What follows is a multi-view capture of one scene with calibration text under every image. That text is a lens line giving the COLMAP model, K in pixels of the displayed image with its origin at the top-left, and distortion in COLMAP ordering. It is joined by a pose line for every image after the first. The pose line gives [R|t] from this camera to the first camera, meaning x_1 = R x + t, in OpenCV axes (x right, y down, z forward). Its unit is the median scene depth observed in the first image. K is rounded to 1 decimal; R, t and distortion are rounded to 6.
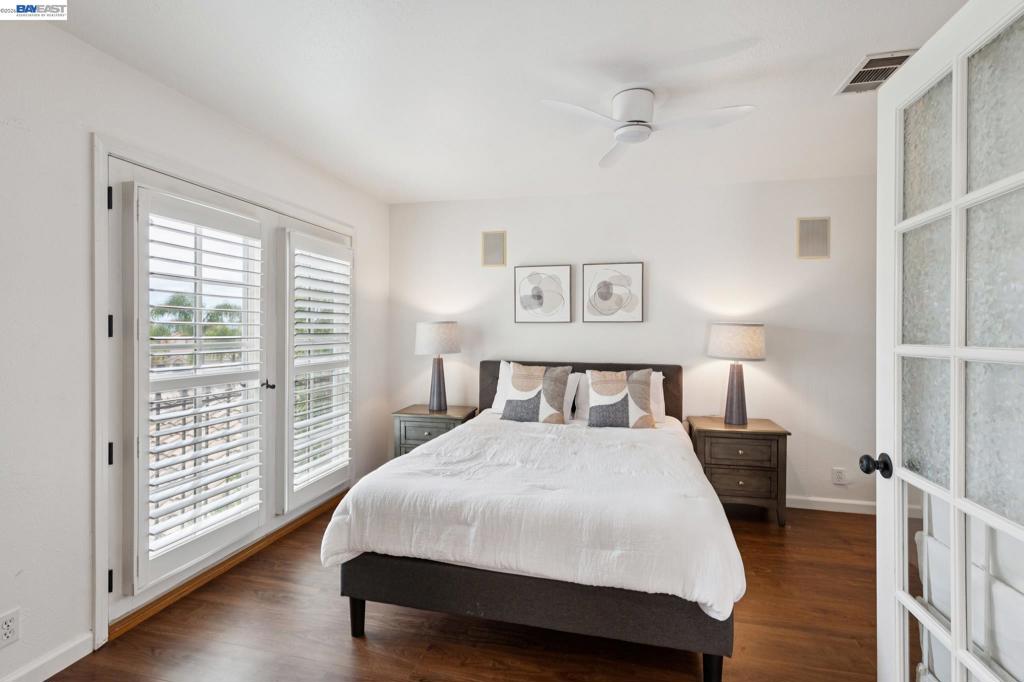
lens RADIAL K [[472.4, 0, 512.8], [0, 472.4, 334.1], [0, 0, 1]] dist [0.000741, -0.002649]
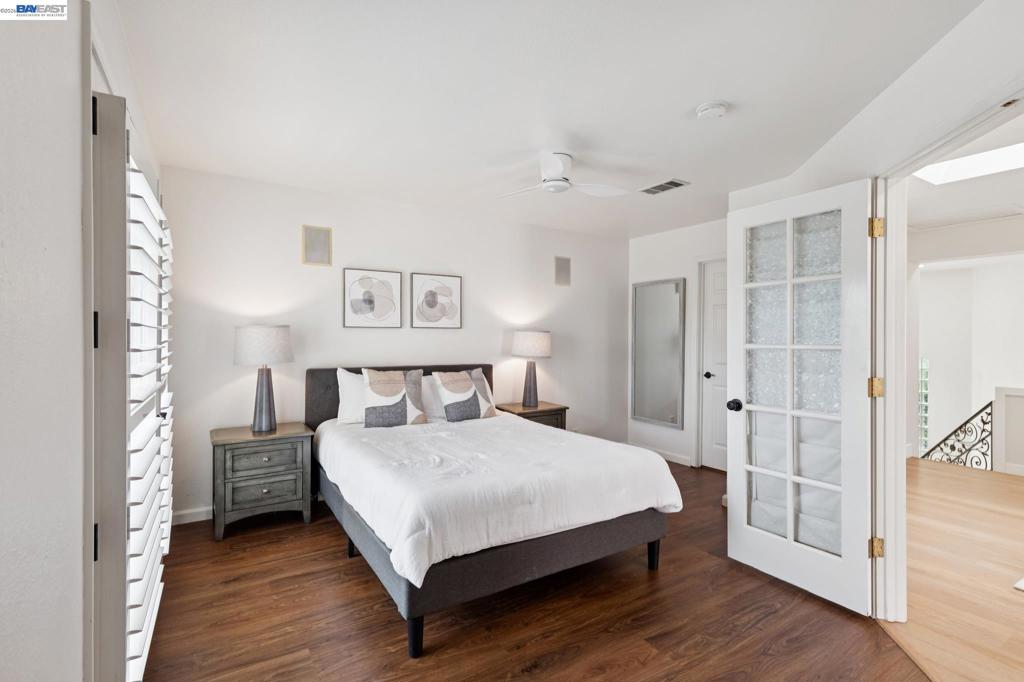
lens RADIAL K [[472.4, 0, 509.0], [0, 472.4, 340.2], [0, 0, 1]] dist [0.000741, -0.002649]
pose [[0.700751, -0.007452, 0.713367, -0.502429], [0.003956, 0.999971, 0.006561, -0.003641], [-0.713395, -0.001776, 0.700760, 0.114278]]
